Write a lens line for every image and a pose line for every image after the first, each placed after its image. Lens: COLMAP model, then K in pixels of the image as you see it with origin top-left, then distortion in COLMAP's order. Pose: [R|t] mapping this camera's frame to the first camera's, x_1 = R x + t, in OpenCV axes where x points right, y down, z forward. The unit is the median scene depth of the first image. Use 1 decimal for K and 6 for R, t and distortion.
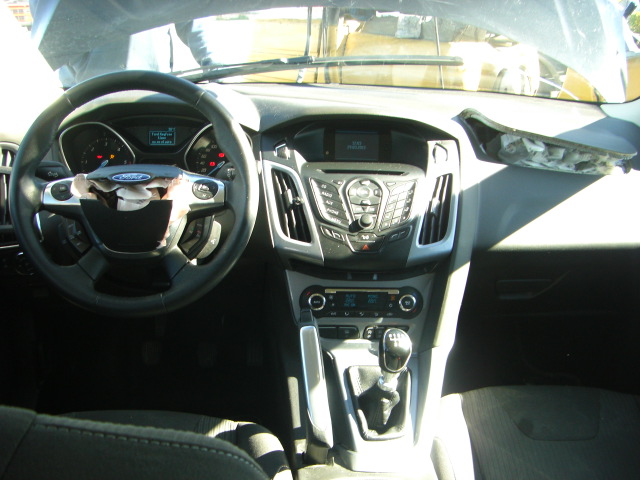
lens RADIAL K [[709.1, 0, 320.0], [0, 709.1, 240.0], [0, 0, 1]] dist [-0.122643, -0.015937]
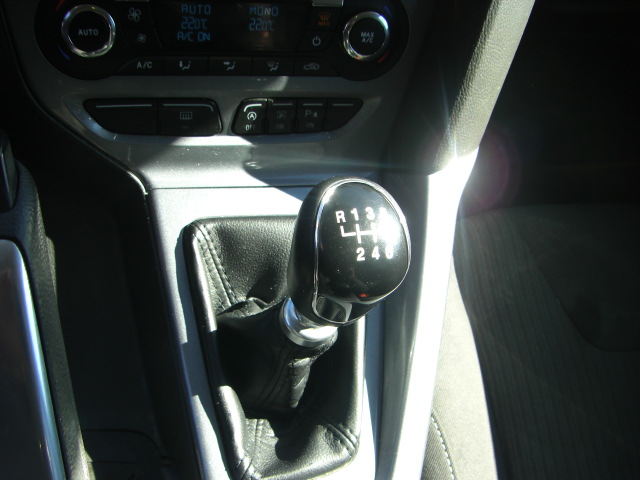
lens RADIAL K [[709.1, 0, 320.0], [0, 709.1, 240.0], [0, 0, 1]] dist [-0.122643, -0.015937]
pose [[0.980224, -0.028371, 0.195845, 0.033494], [-0.073146, 0.867635, 0.491791, 0.009083], [-0.183875, -0.496391, 0.848402, 0.670056]]
